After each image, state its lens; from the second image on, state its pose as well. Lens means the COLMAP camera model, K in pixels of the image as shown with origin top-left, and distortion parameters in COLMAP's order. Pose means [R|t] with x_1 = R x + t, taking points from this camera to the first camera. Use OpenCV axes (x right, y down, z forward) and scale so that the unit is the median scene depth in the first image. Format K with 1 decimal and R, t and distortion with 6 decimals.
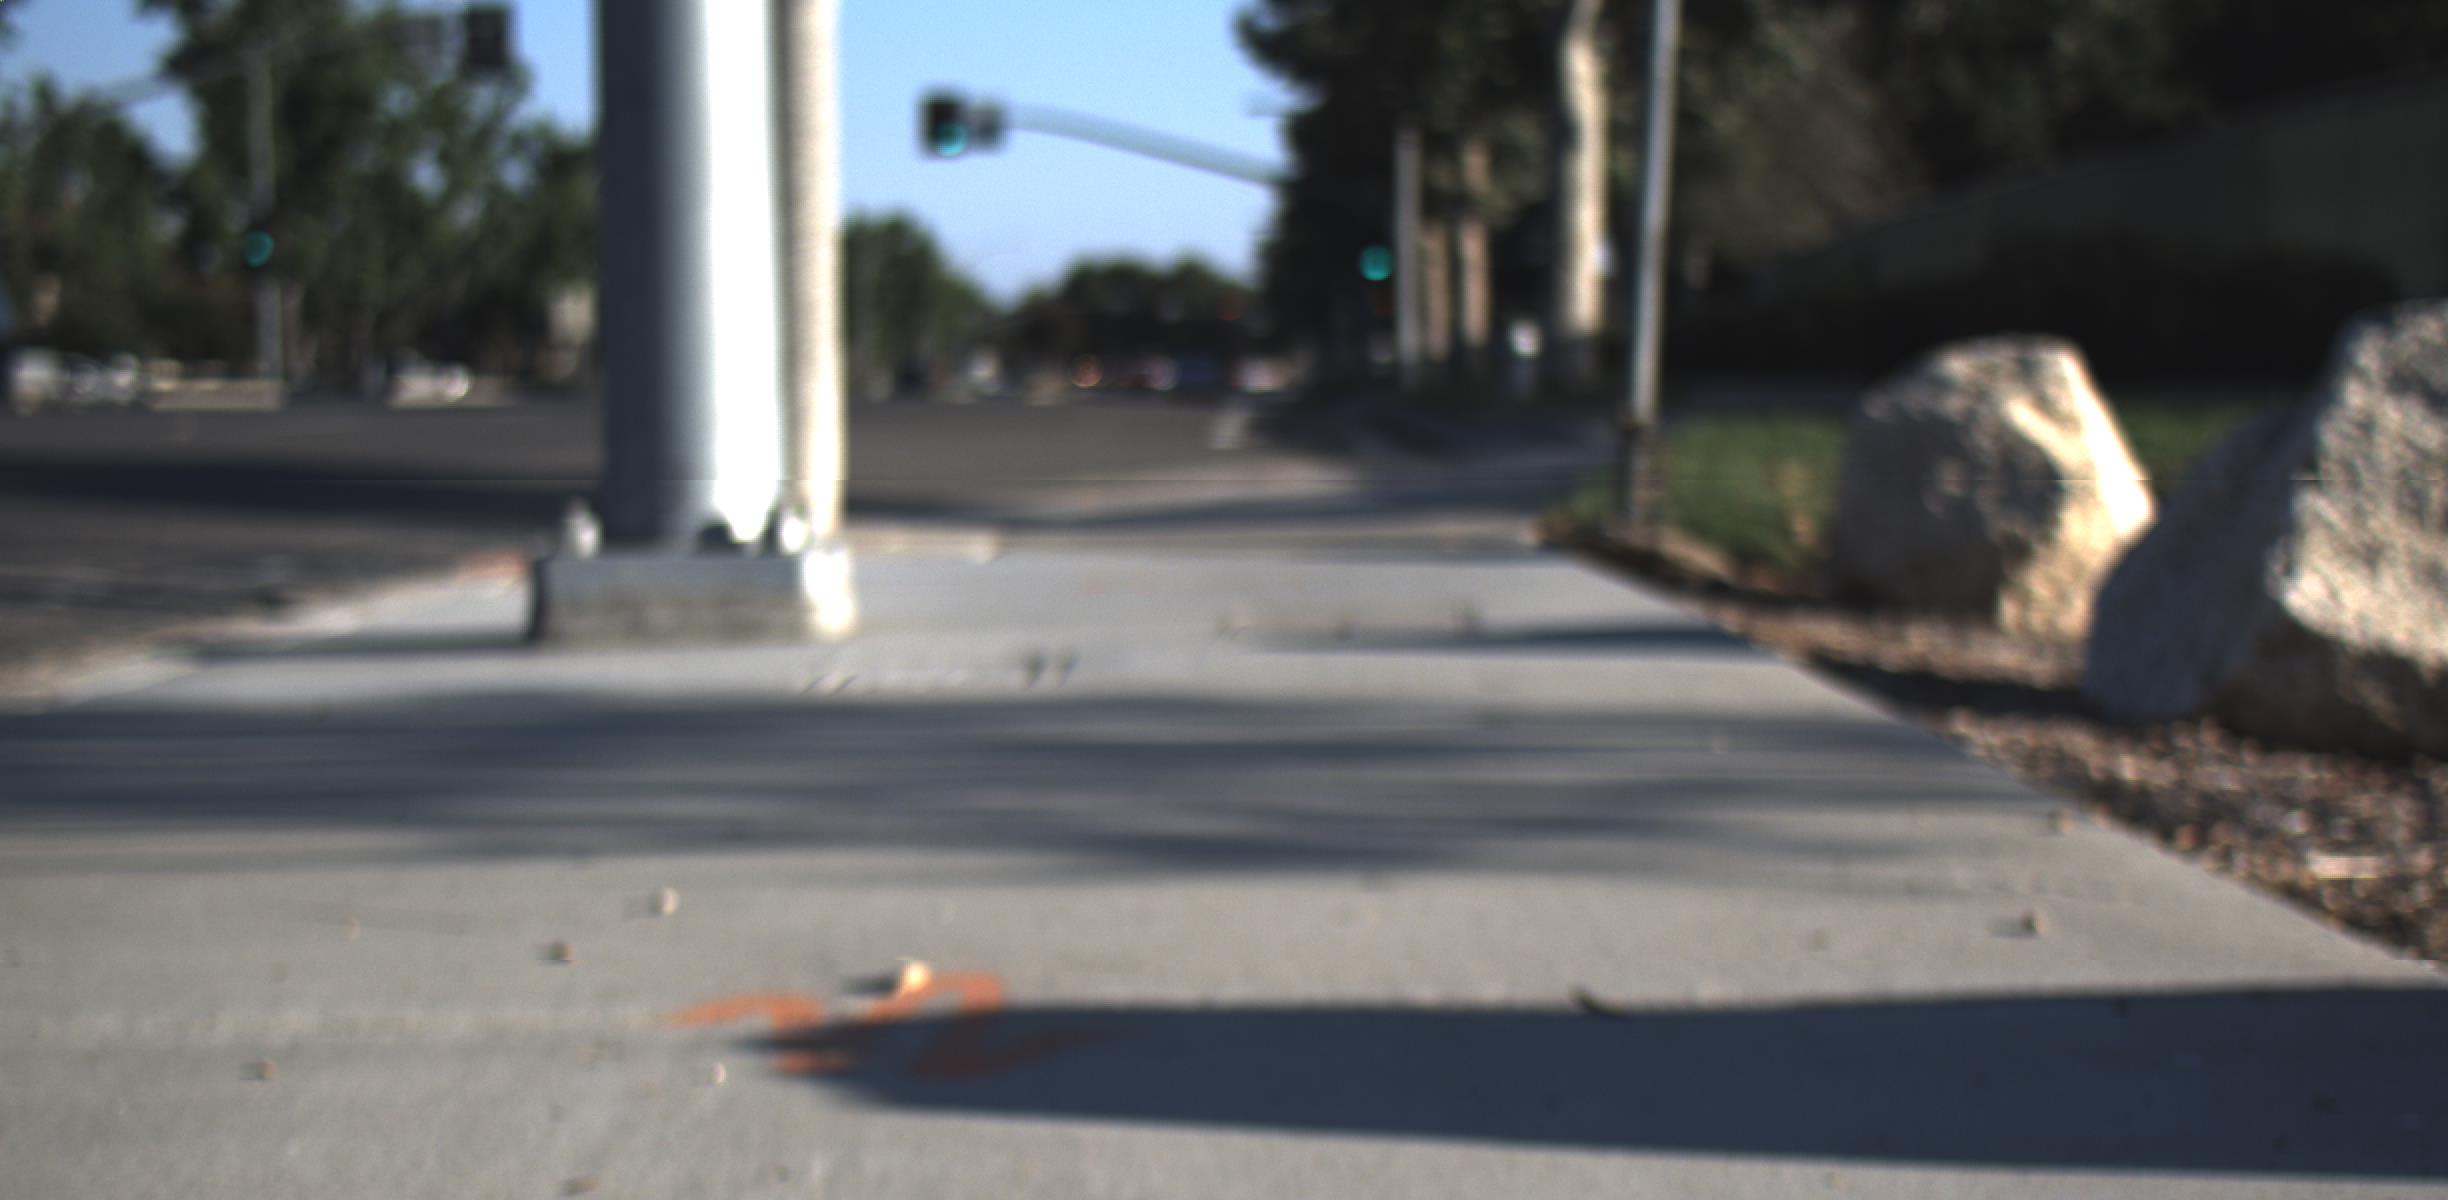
lens RADIAL K [[4381.3, 0, 1227.3], [0, 4381.3, 822.2], [0, 0, 1]] dist [-0.080289, 0.507870]
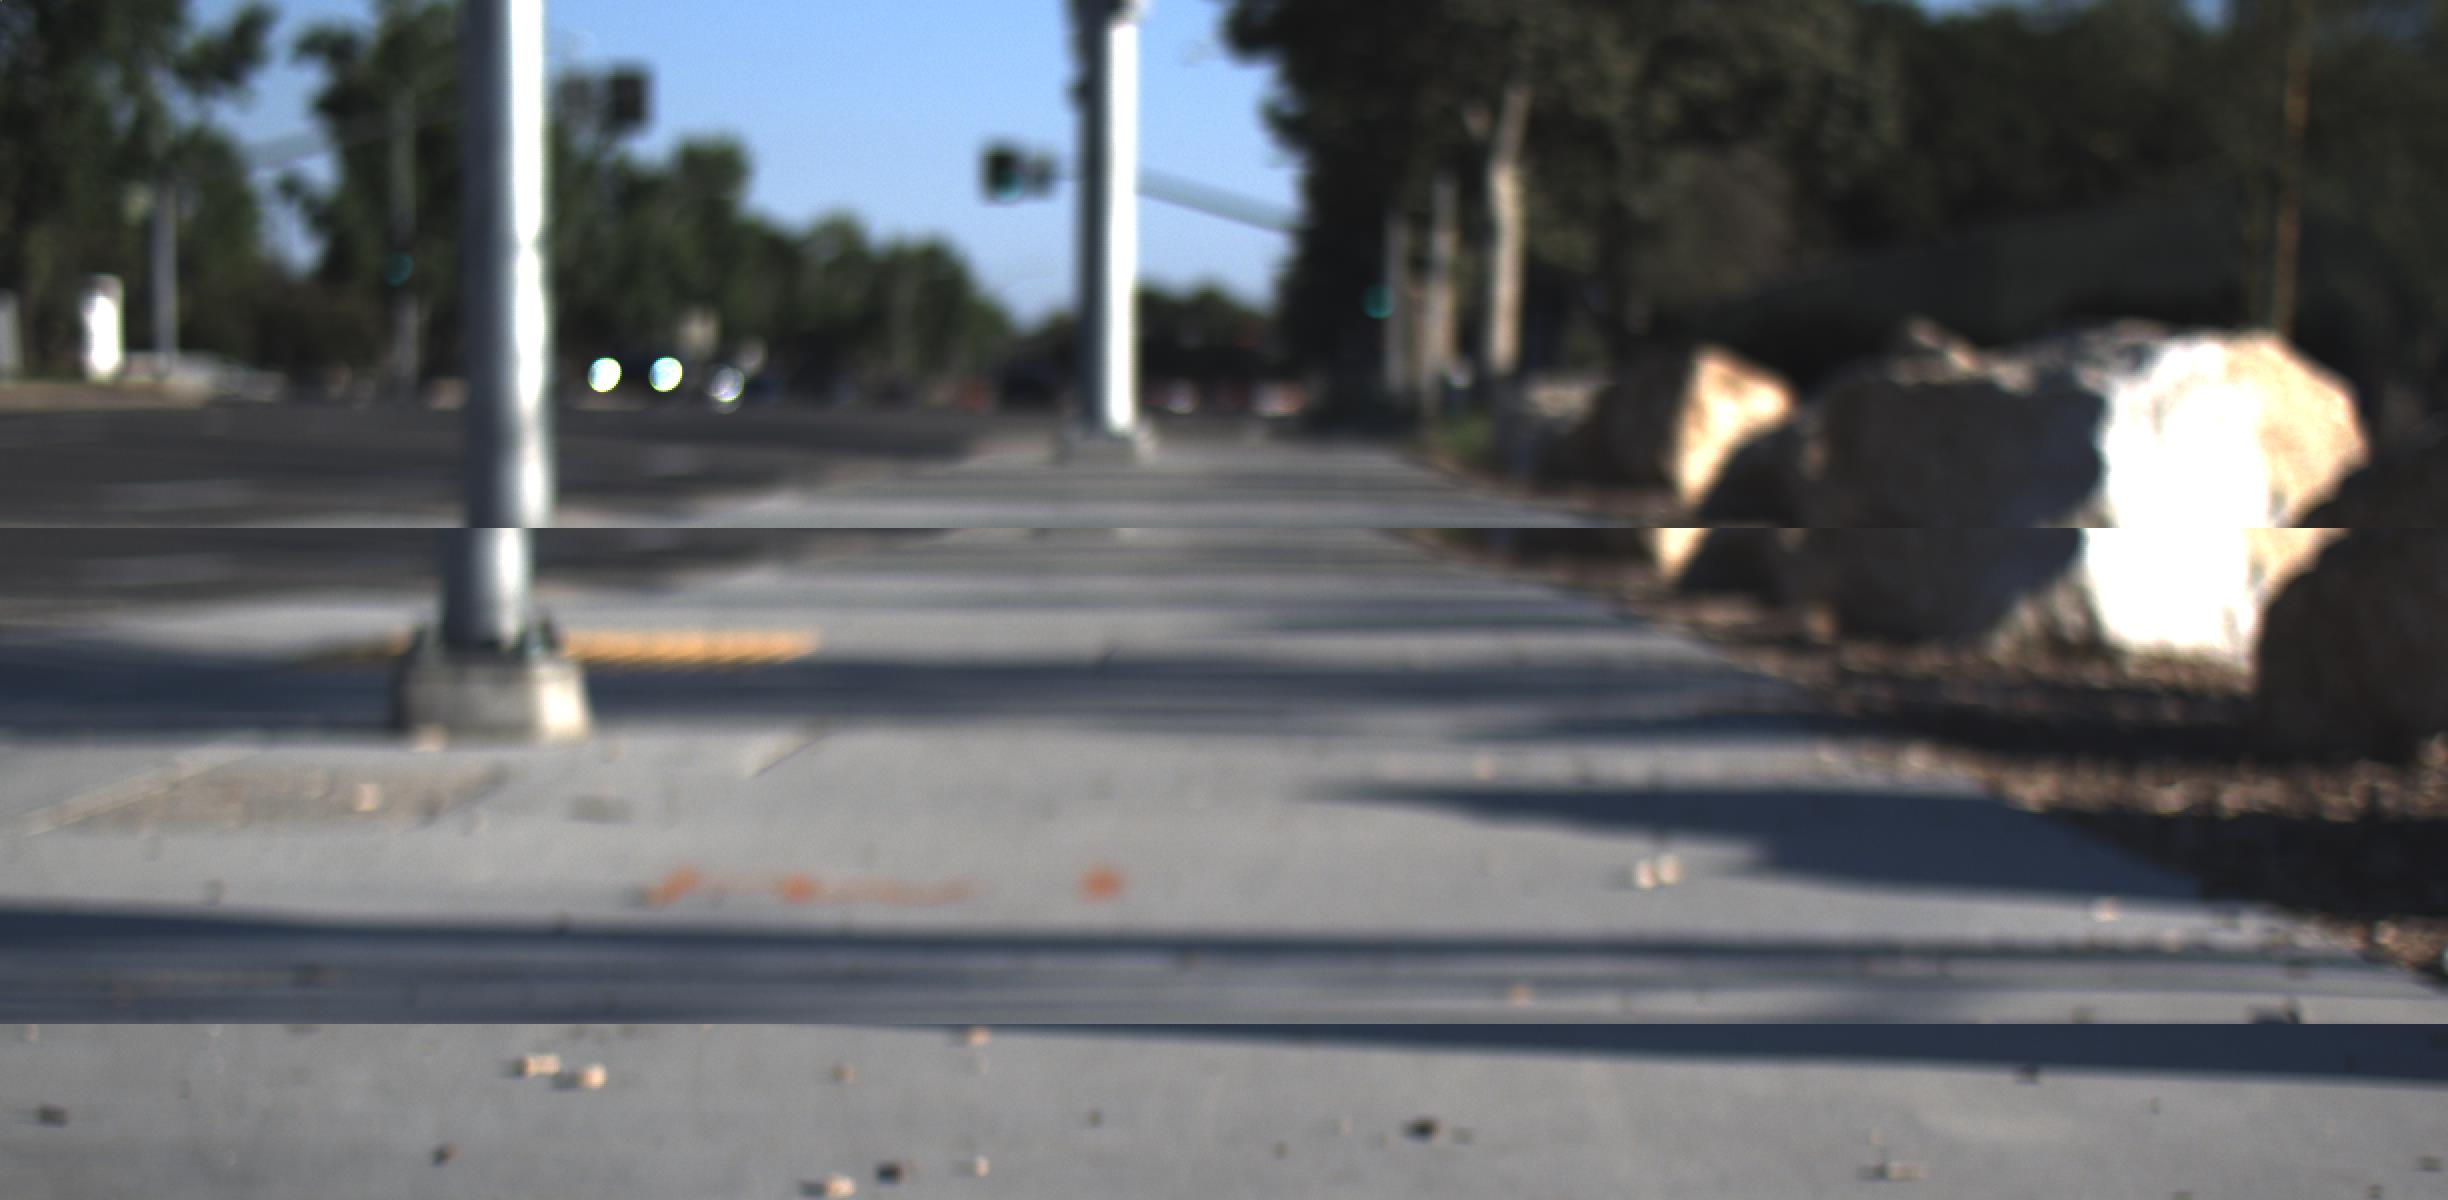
lens RADIAL K [[4381.3, 0, 1227.3], [0, 4381.3, 822.2], [0, 0, 1]] dist [-0.080289, 0.507870]
pose [[0.999776, 0.021122, -0.001121, -0.001631], [-0.021128, 0.999761, -0.005679, 0.020296], [0.001001, 0.005702, 0.999983, -0.189355]]
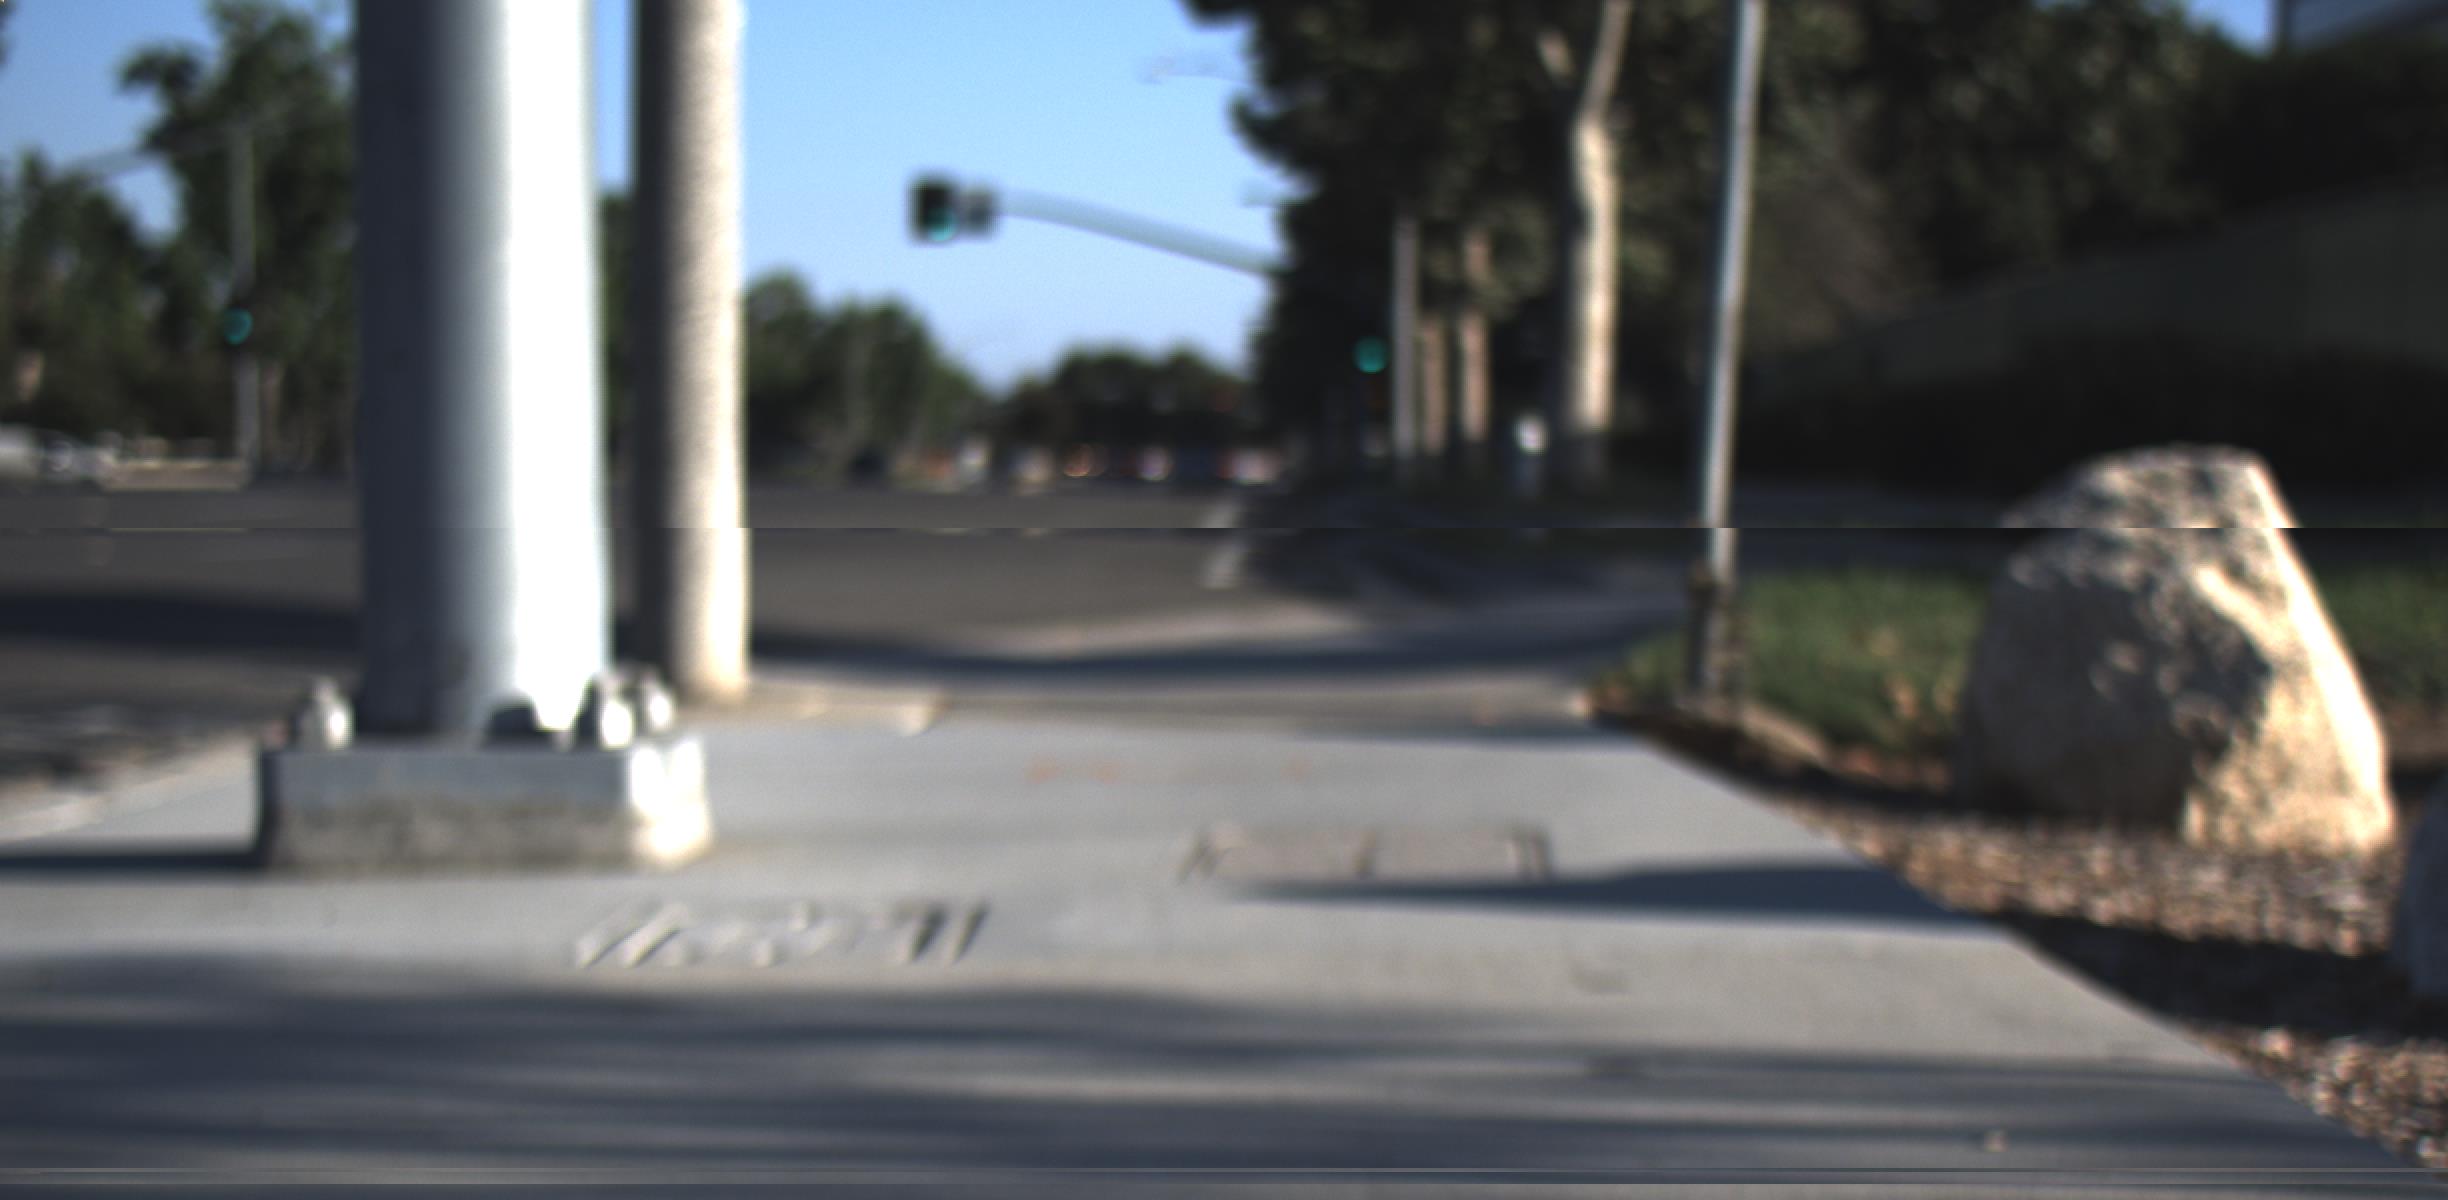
lens RADIAL K [[4381.3, 0, 1227.3], [0, 4381.3, 822.2], [0, 0, 1]] dist [-0.080289, 0.507870]
pose [[0.999920, 0.012329, 0.002800, 0.000223], [-0.012268, 0.999711, -0.020655, -0.002416], [-0.003054, 0.020619, 0.999783, 0.021297]]
